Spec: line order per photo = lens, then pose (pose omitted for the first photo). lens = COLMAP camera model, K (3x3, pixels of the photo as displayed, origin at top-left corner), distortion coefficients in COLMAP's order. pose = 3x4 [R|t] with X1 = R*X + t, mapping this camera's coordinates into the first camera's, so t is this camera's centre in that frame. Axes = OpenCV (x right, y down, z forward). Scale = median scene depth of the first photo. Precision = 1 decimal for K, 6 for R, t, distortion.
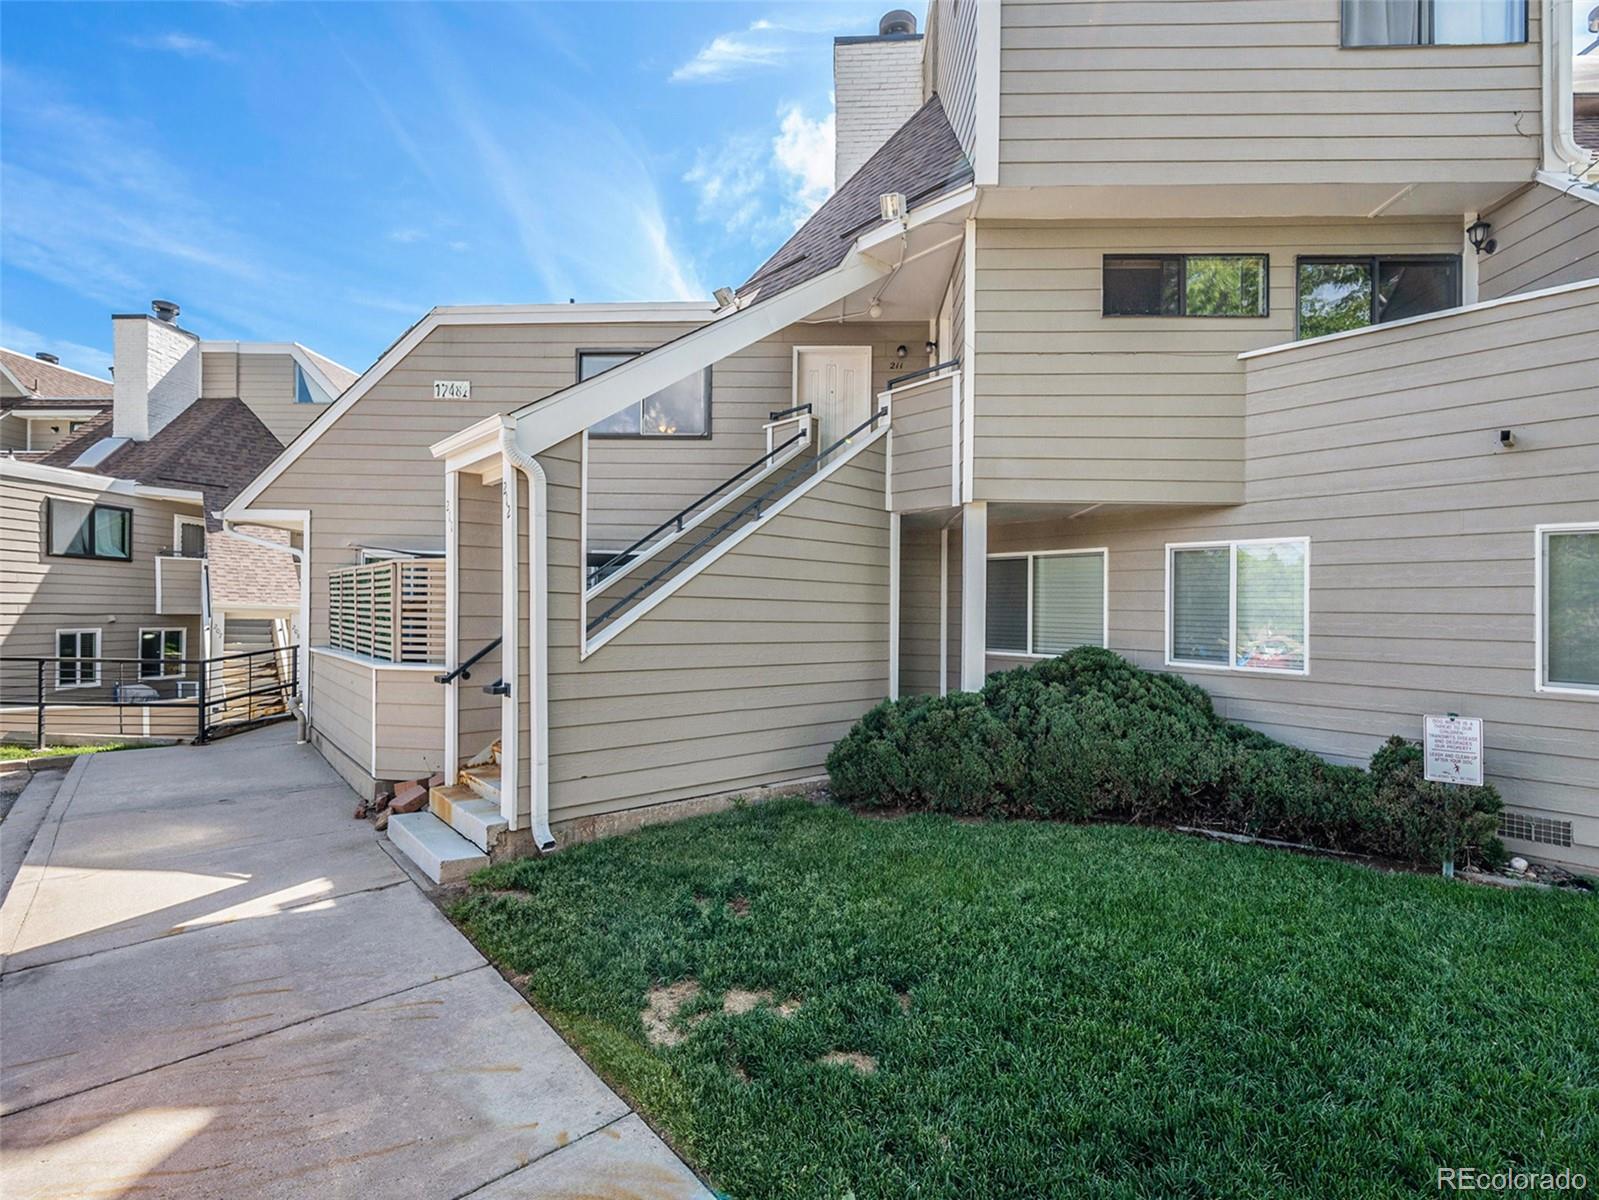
lens RADIAL K [[740.1, 0, 783.6], [0, 740.1, 602.1], [0, 0, 1]] dist [-0.004814, -0.003345]
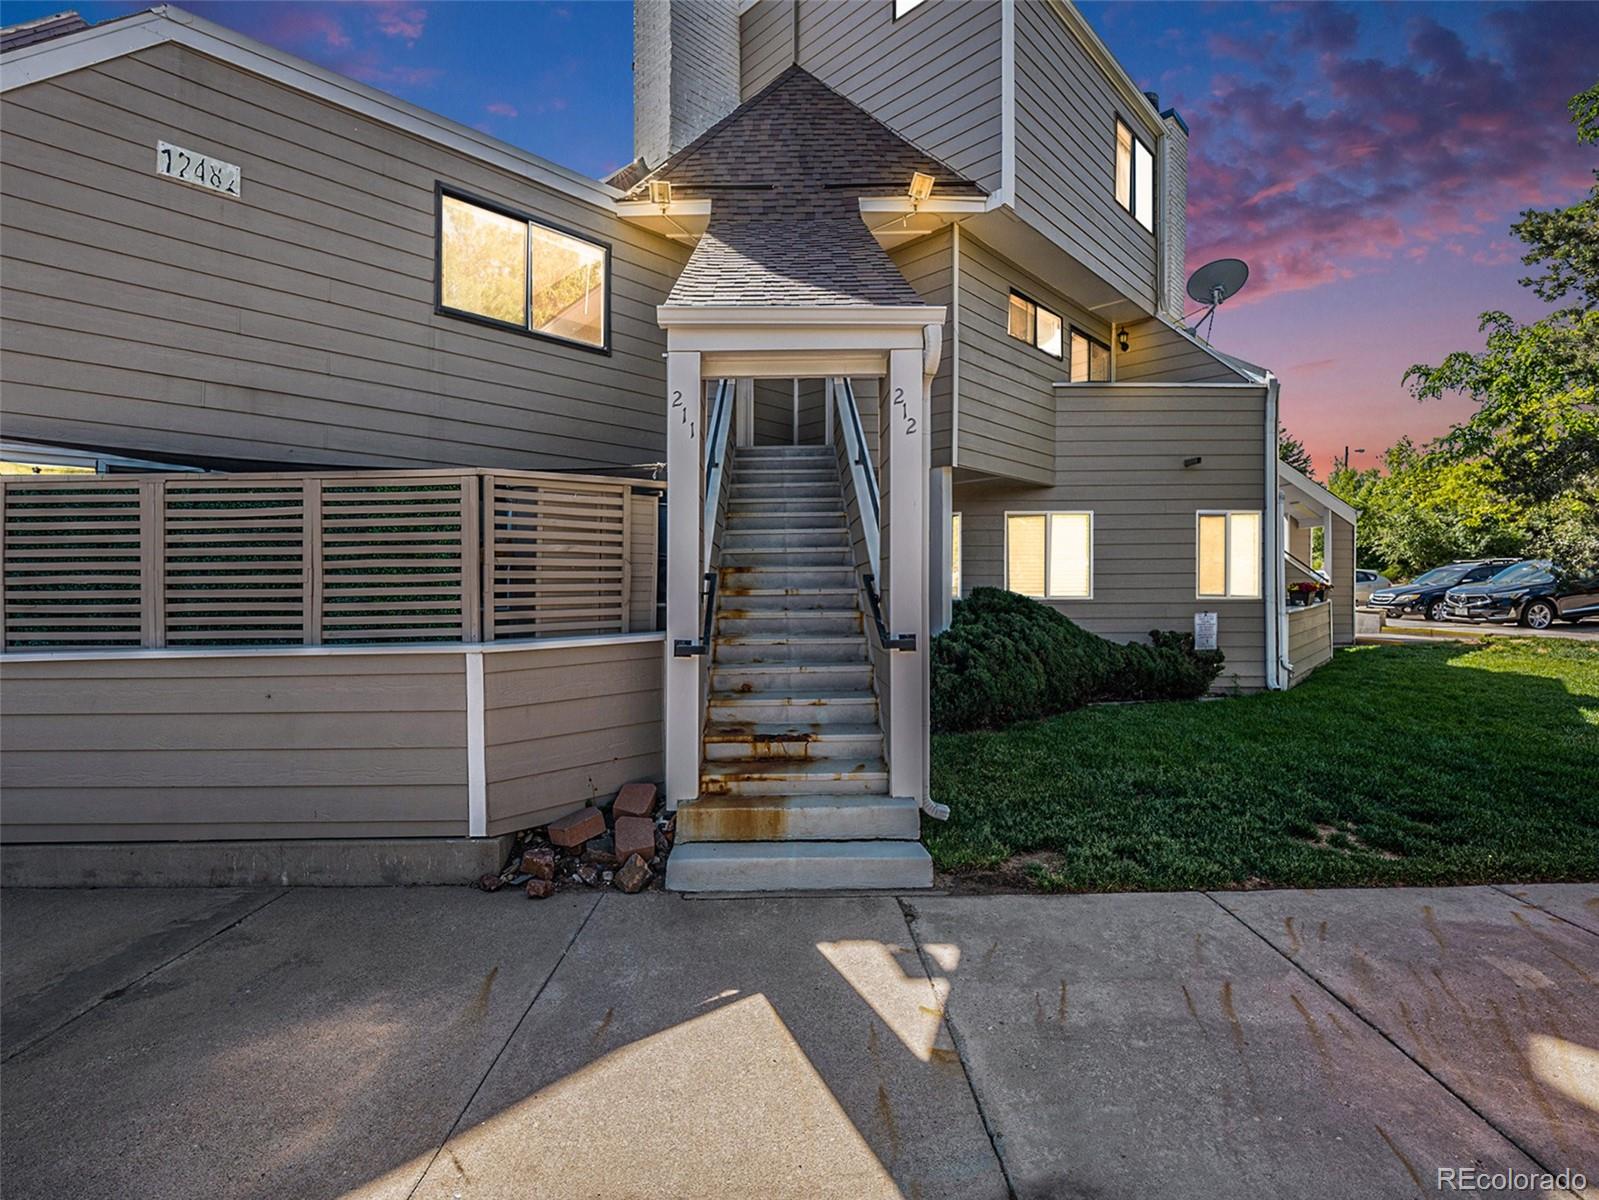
lens RADIAL K [[740.1, 0, 786.7], [0, 740.1, 589.8], [0, 0, 1]] dist [-0.004814, -0.003345]
pose [[0.656052, -0.027634, 0.754210, -0.888977], [0.013611, 0.999600, 0.024786, 0.030992], [-0.754593, -0.005996, 0.656166, 0.460617]]
